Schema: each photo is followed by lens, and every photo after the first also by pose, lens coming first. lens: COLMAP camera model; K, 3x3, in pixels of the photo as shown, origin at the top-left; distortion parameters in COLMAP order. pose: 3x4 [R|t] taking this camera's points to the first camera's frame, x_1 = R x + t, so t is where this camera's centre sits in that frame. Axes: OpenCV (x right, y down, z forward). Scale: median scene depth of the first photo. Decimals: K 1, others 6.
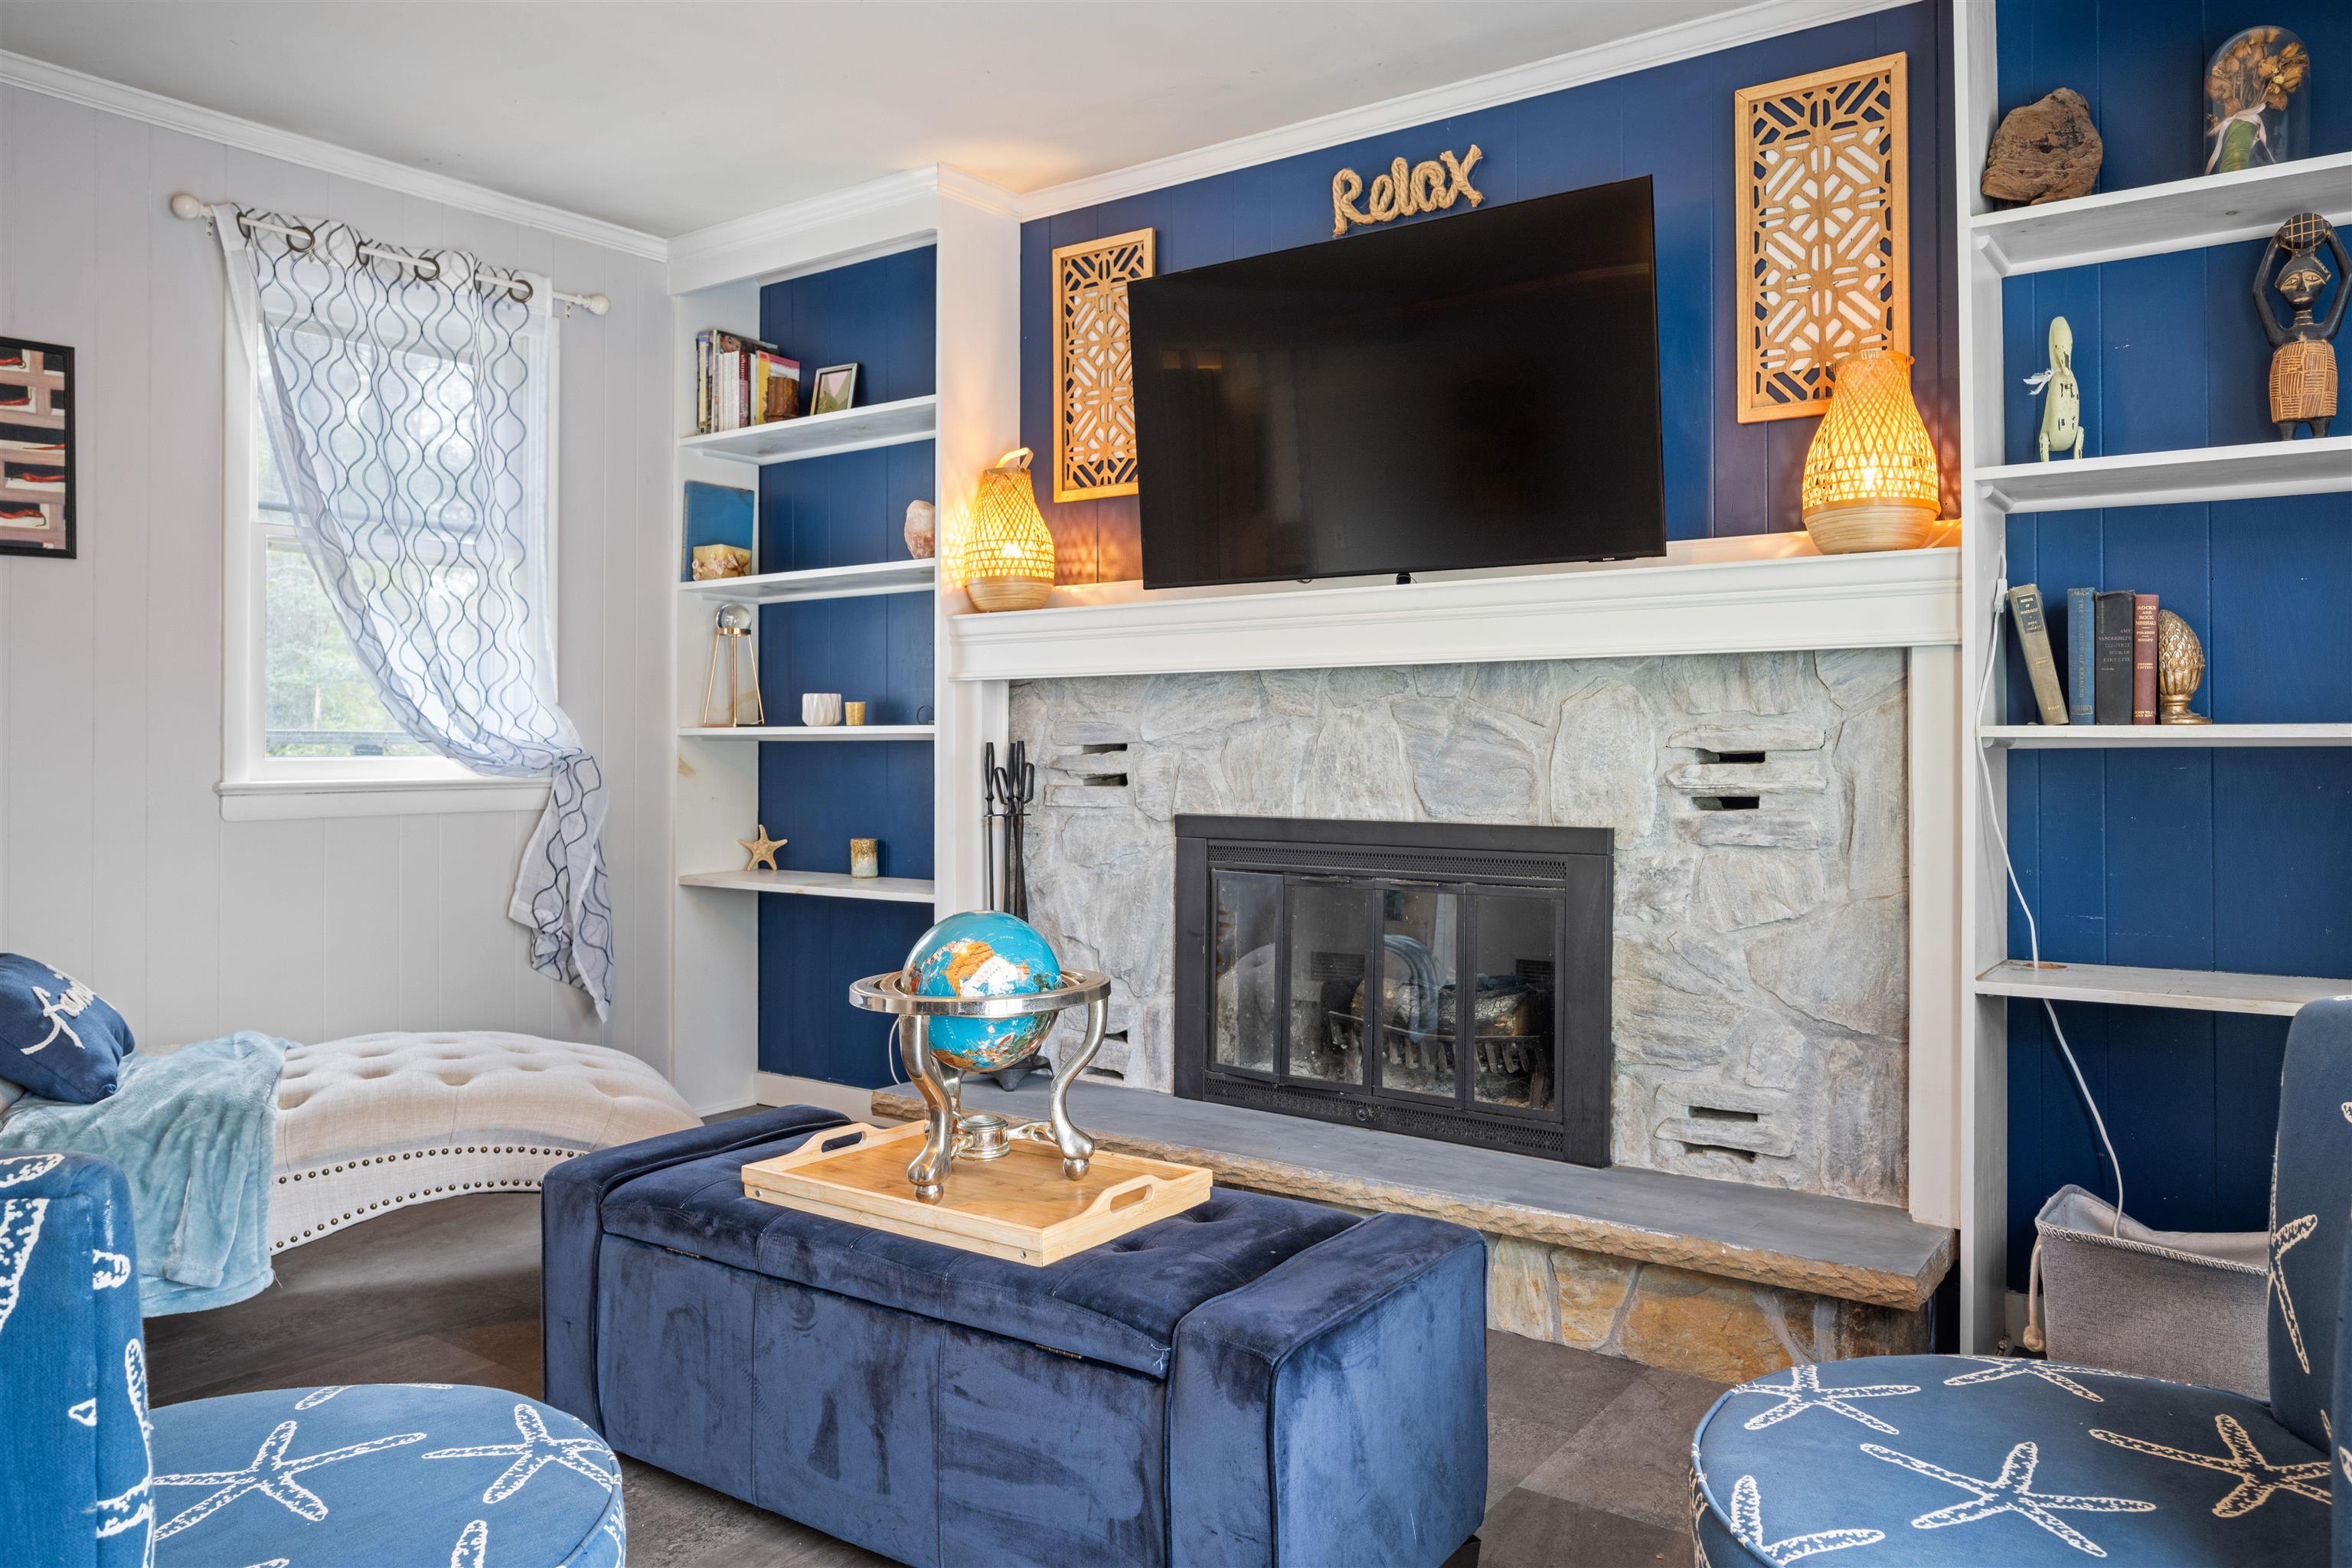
lens RADIAL K [[1666.7, 0, 1176.1], [0, 1666.7, 717.7], [0, 0, 1]] dist [-0.003709, -0.000283]
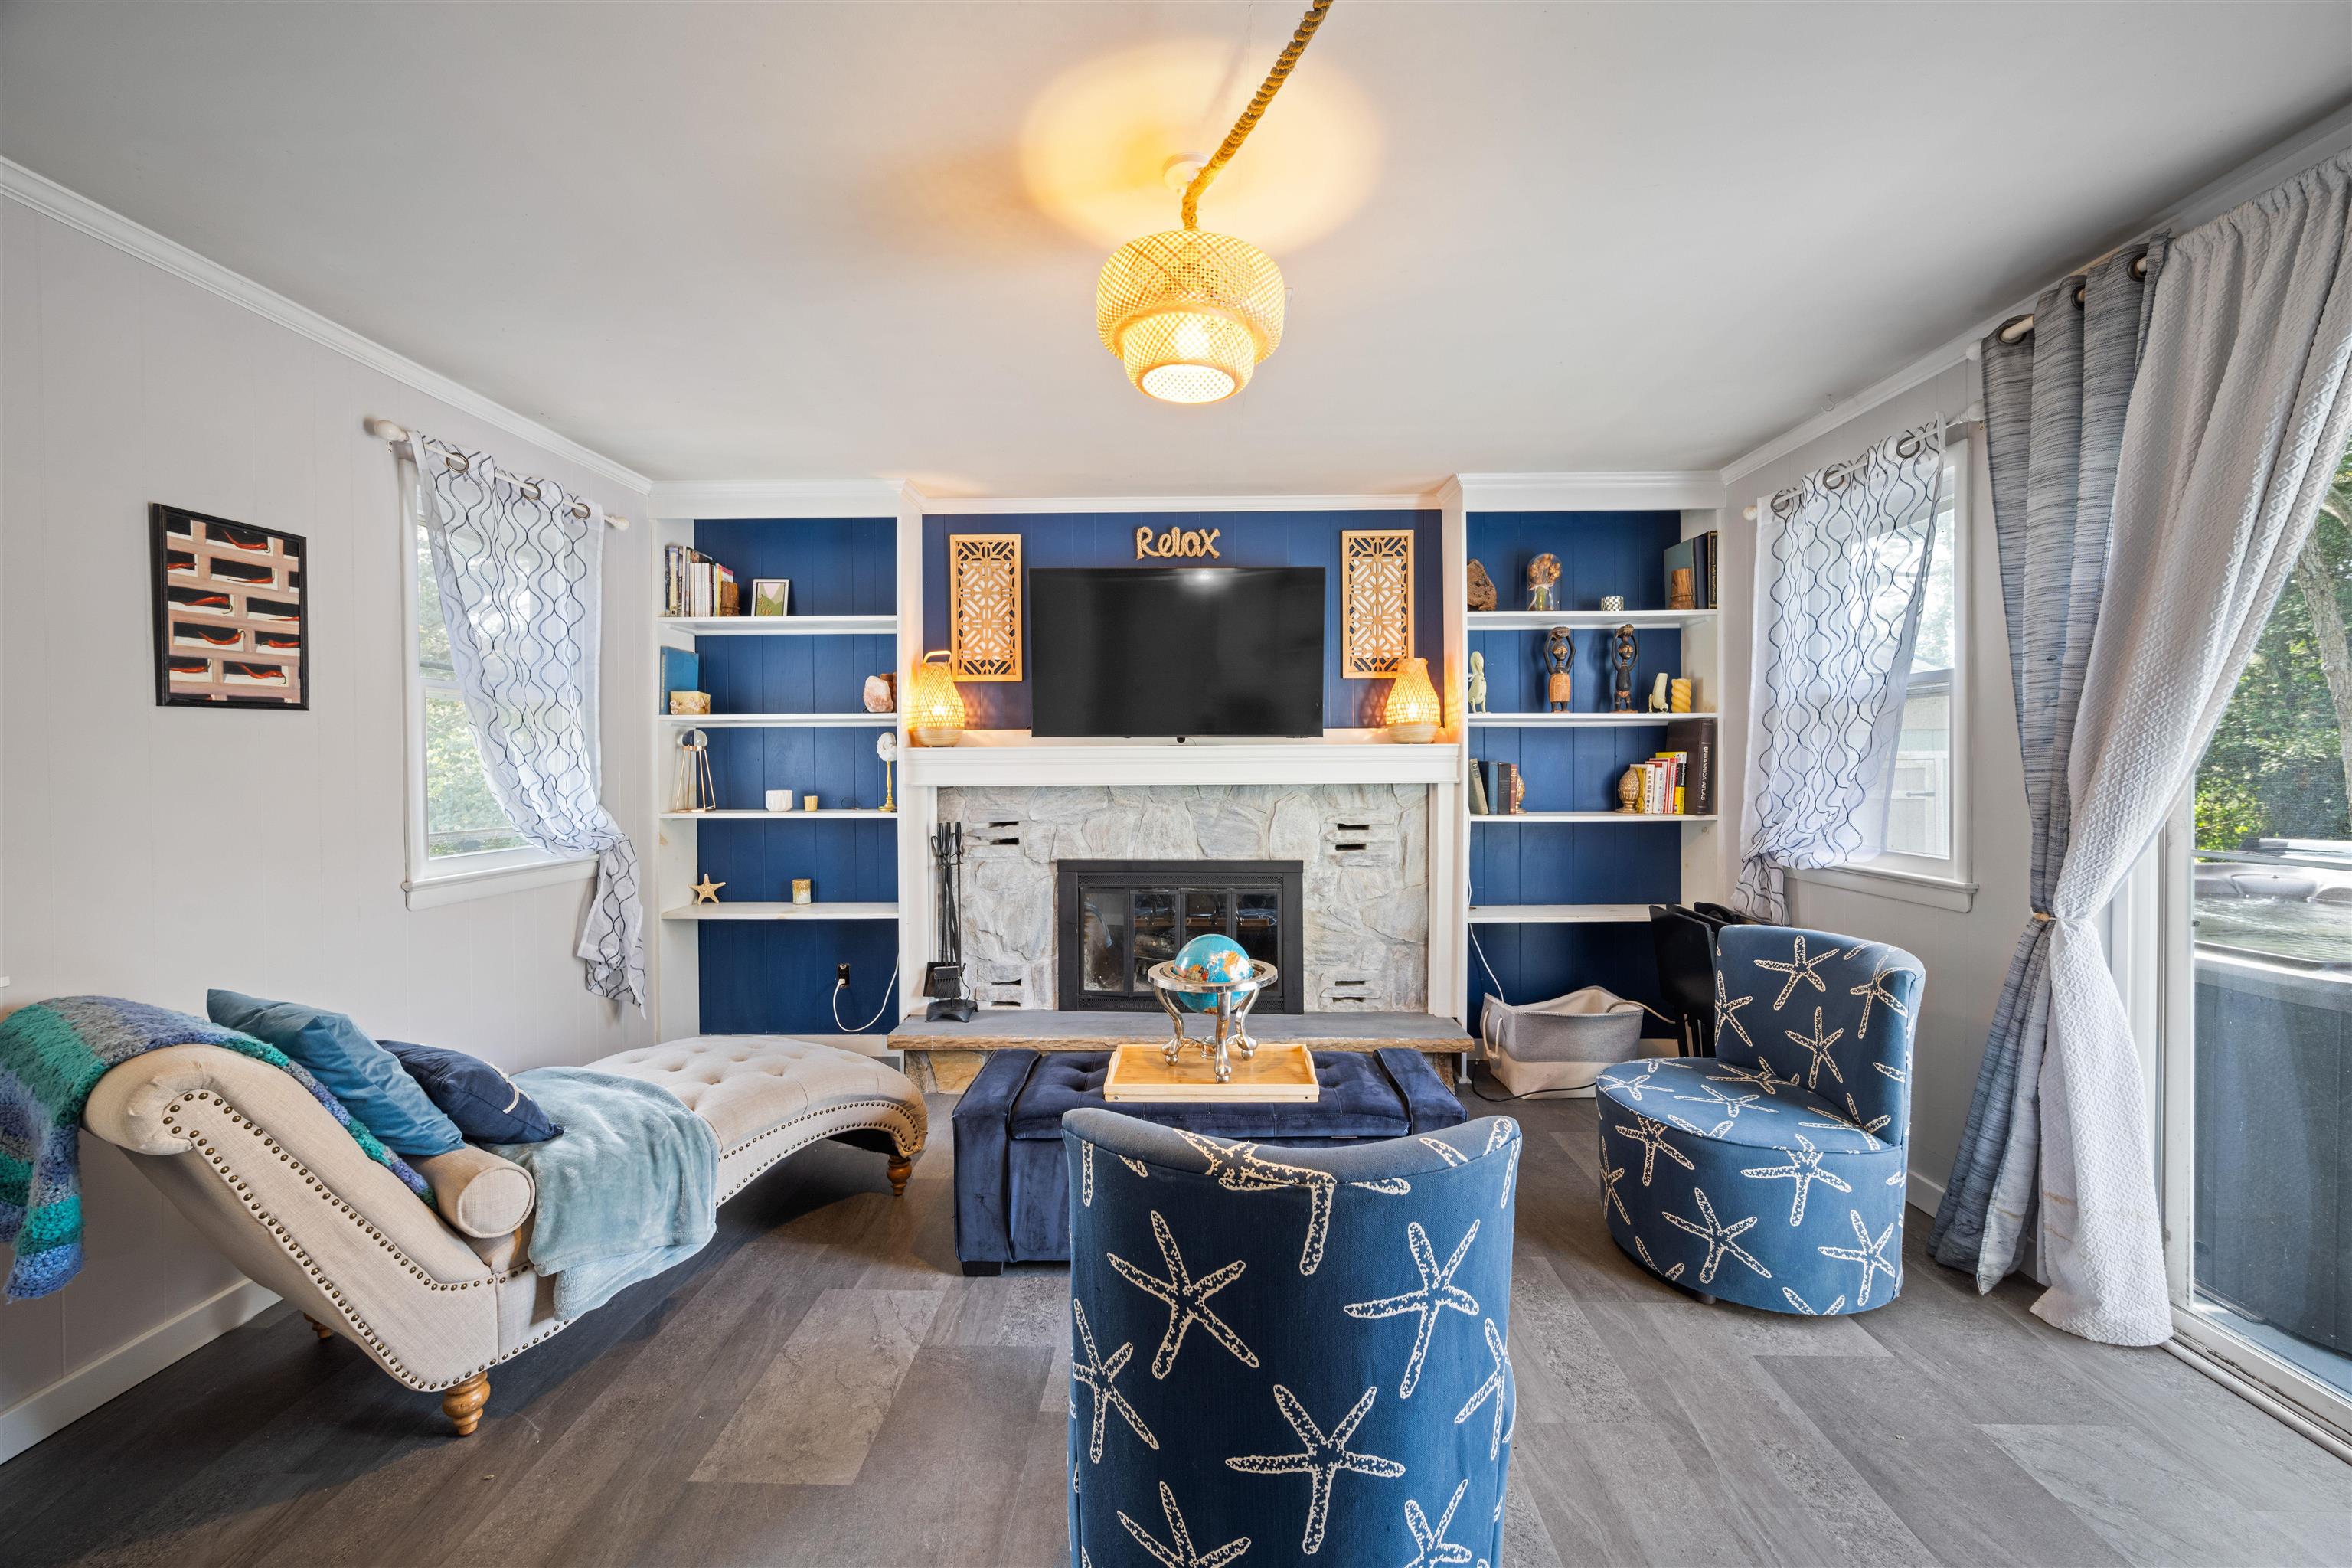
lens RADIAL K [[941.4, 0, 1189.2], [0, 941.4, 769.0], [0, 0, 1]] dist [-0.000318, -0.000031]
pose [[0.819880, -0.004954, 0.572514, -0.529096], [-0.006705, 0.999811, 0.018253, -0.070112], [-0.572497, -0.018804, 0.819691, 0.062185]]
